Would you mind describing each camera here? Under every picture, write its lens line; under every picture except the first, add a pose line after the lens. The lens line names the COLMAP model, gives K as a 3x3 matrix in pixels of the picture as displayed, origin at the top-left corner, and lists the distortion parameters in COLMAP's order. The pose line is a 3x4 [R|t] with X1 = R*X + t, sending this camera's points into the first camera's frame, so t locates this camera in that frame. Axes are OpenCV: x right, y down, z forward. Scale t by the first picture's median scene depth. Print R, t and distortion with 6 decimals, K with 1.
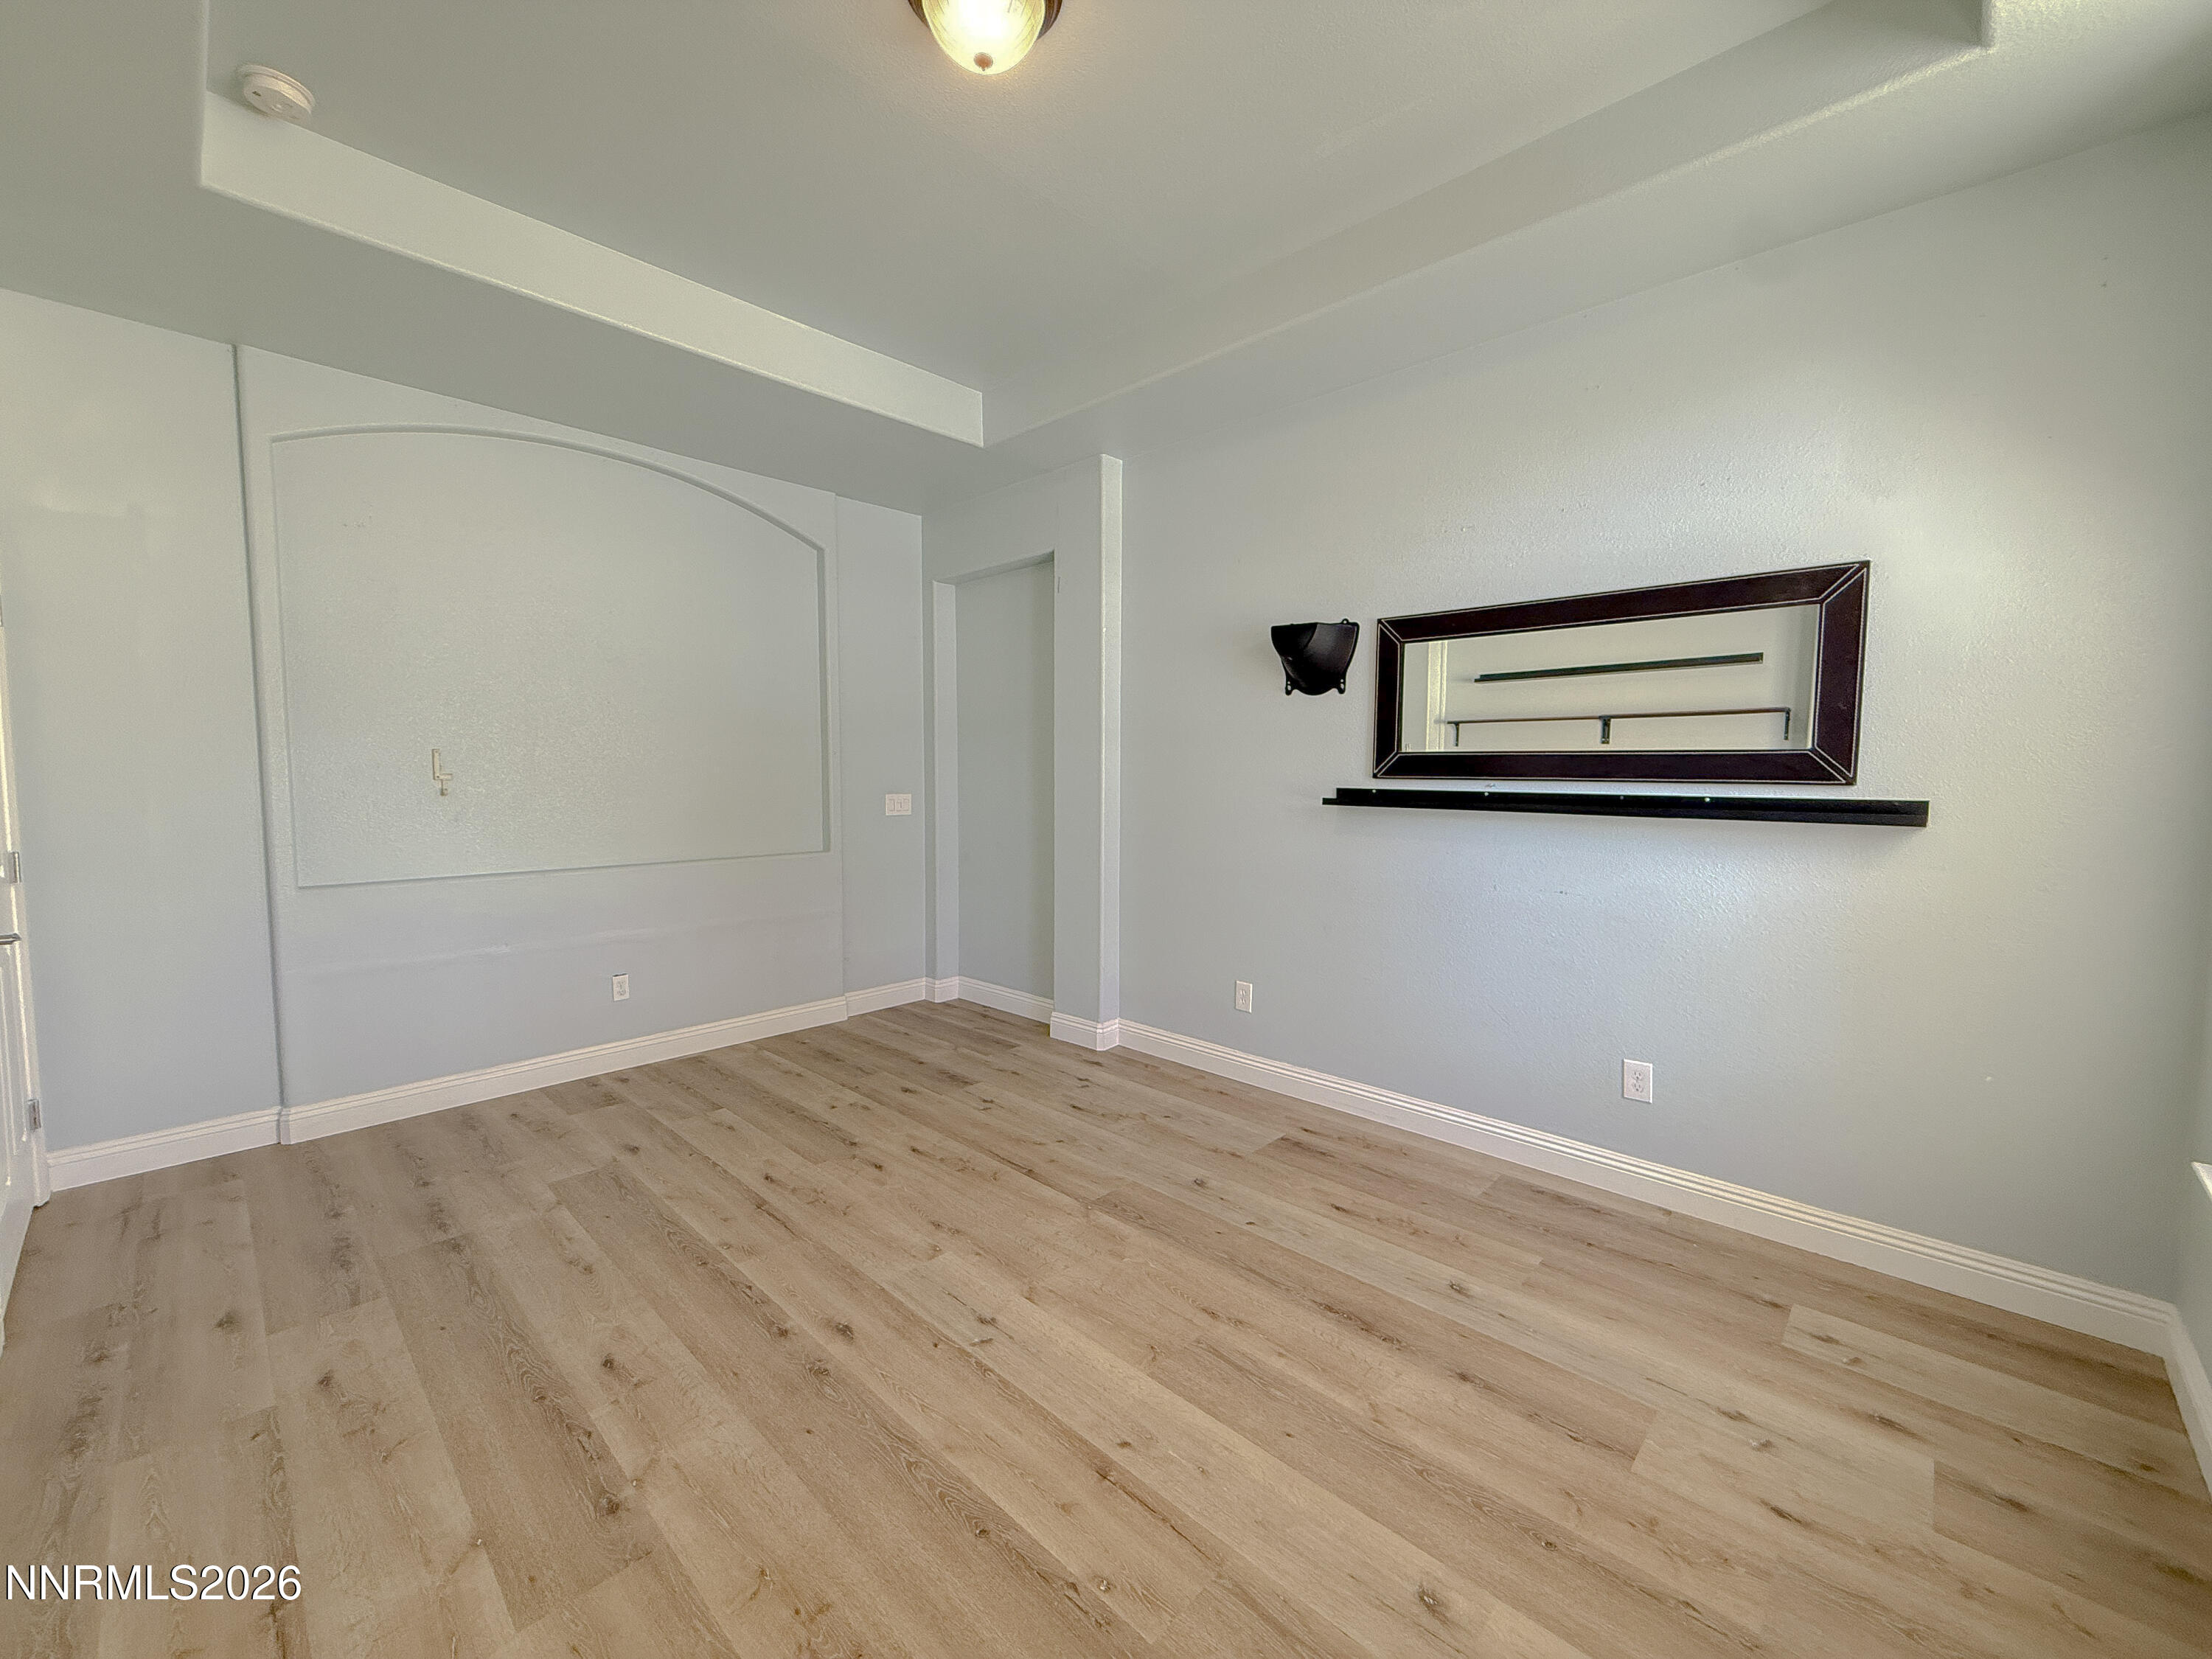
lens RADIAL K [[888.3, 0, 1108.9], [0, 888.3, 826.2], [0, 0, 1]] dist [-0.002221, -0.000325]
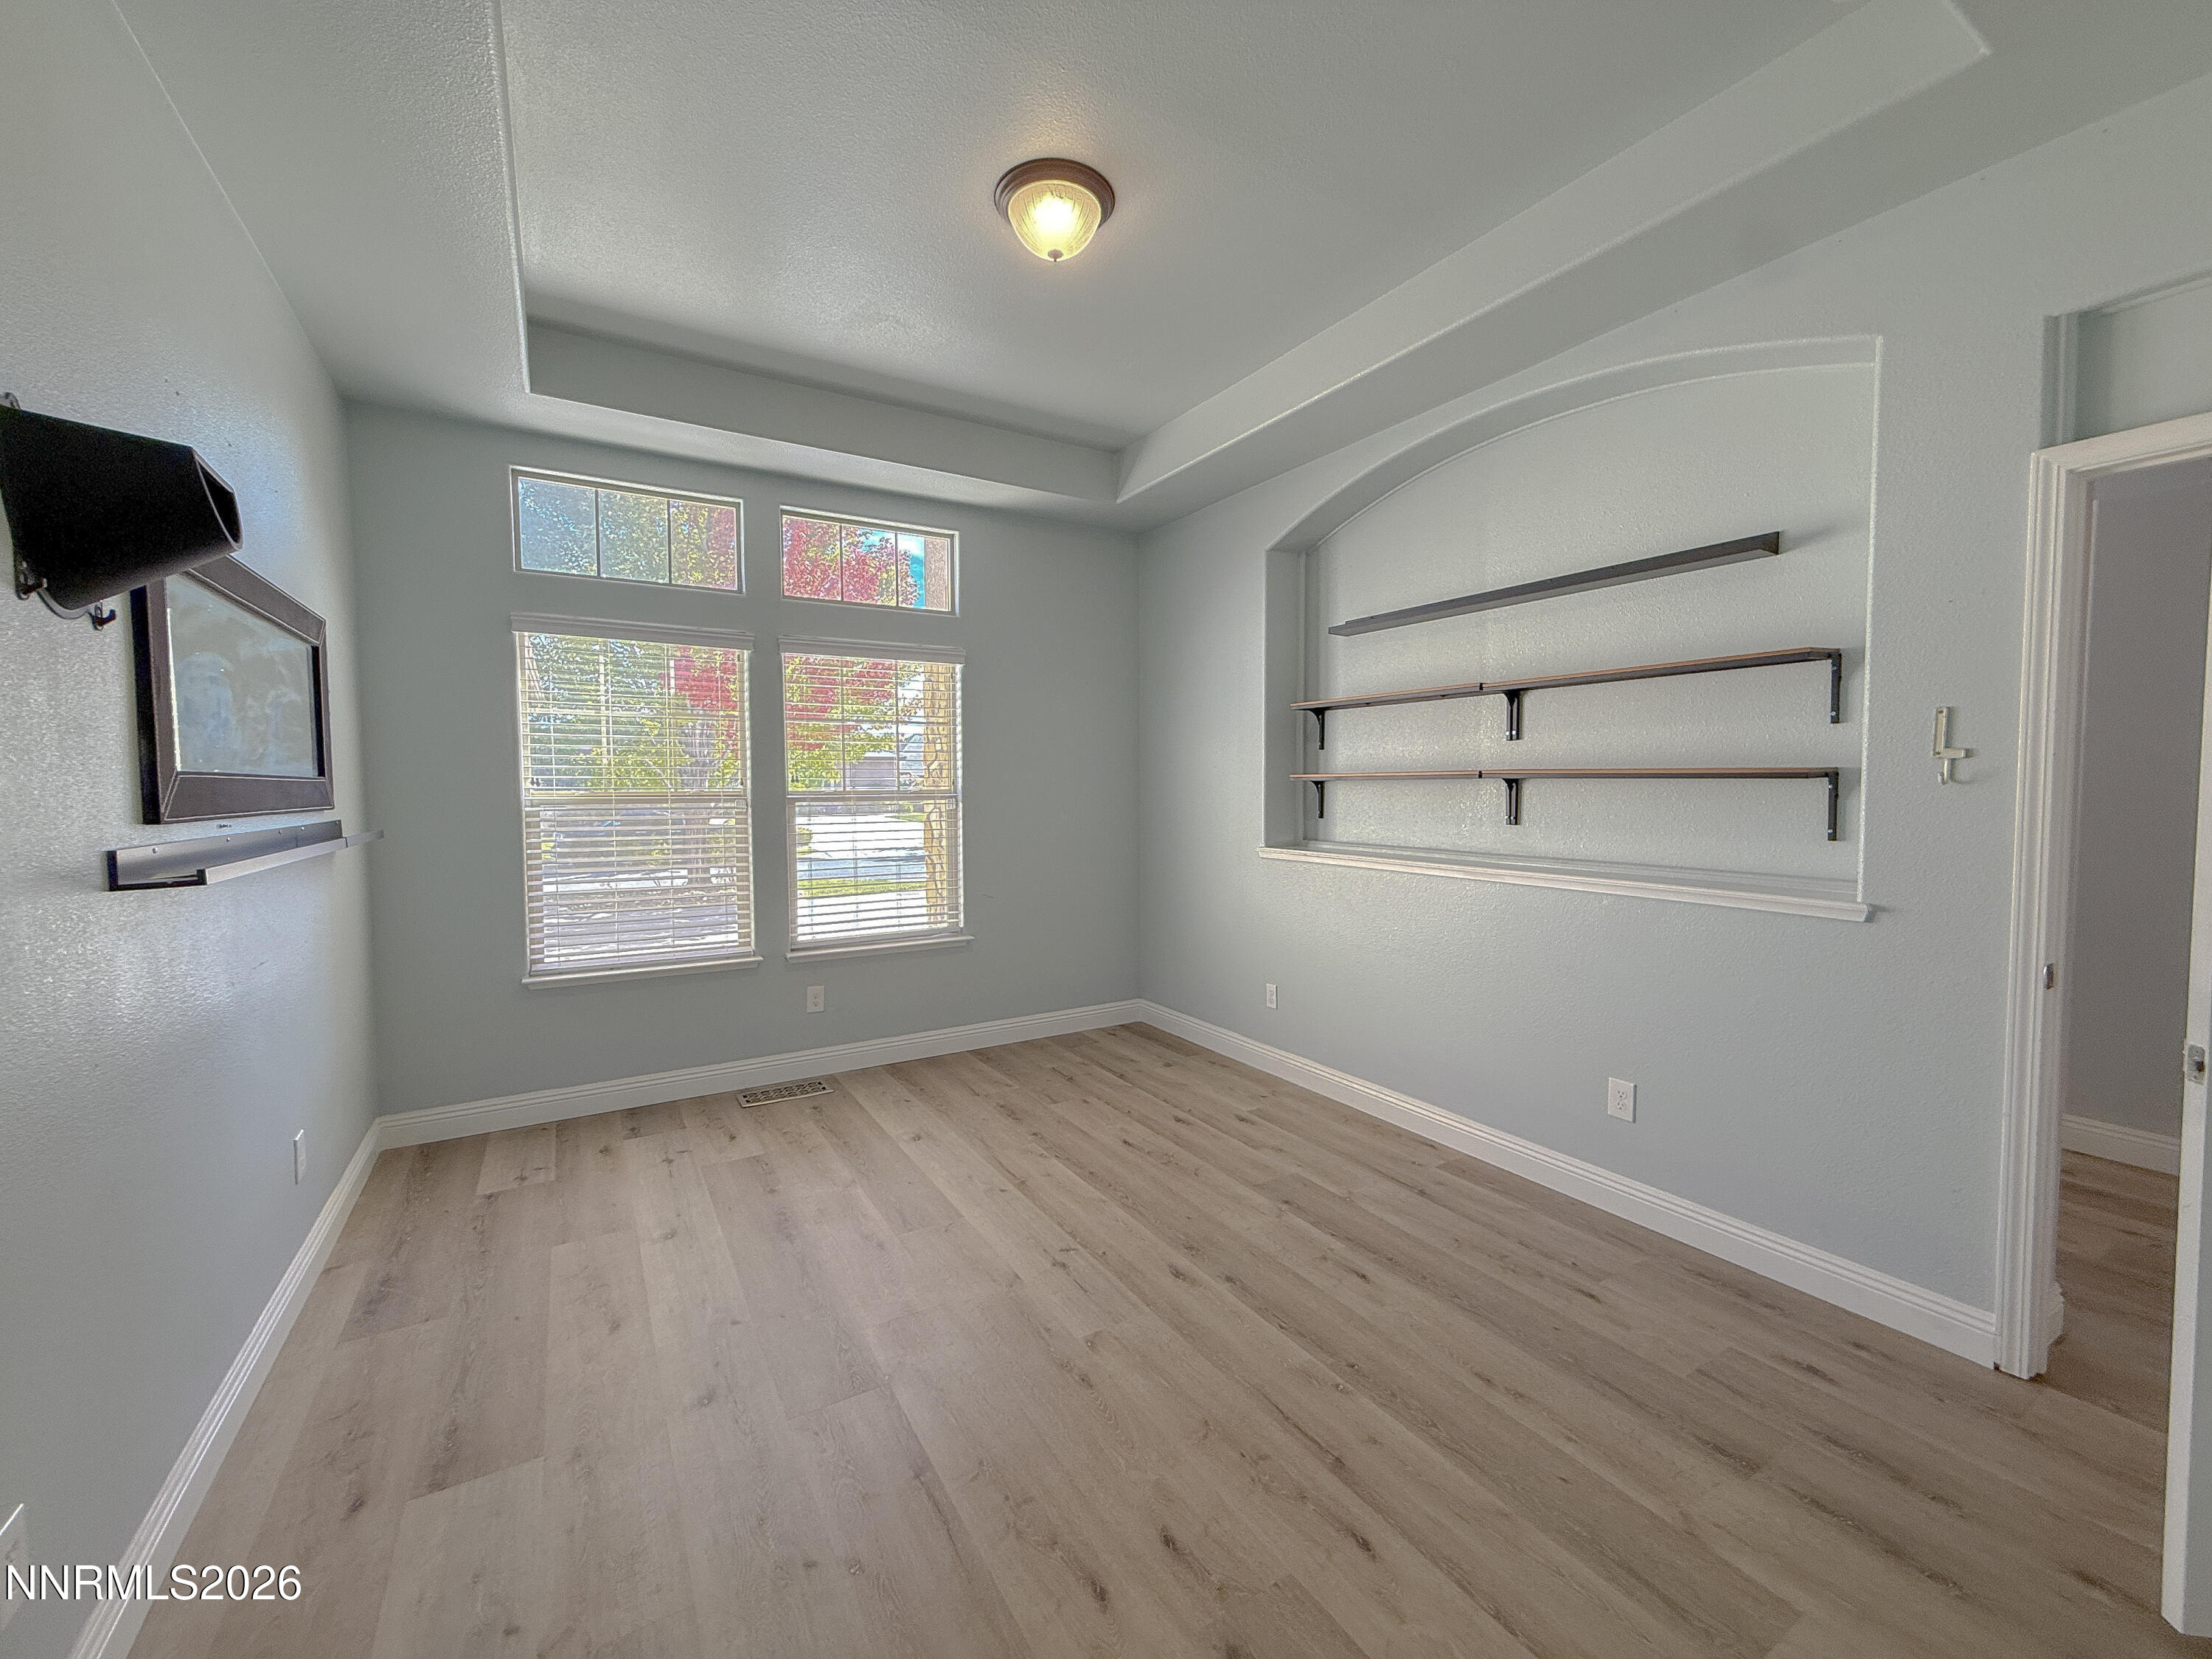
lens RADIAL K [[888.3, 0, 1100.9], [0, 888.3, 836.3], [0, 0, 1]] dist [-0.002221, -0.000325]
pose [[-0.964644, -0.015635, 0.263093, -0.498809], [0.016677, 0.992617, 0.120138, -0.147973], [-0.263029, 0.120278, -0.957261, 2.078644]]
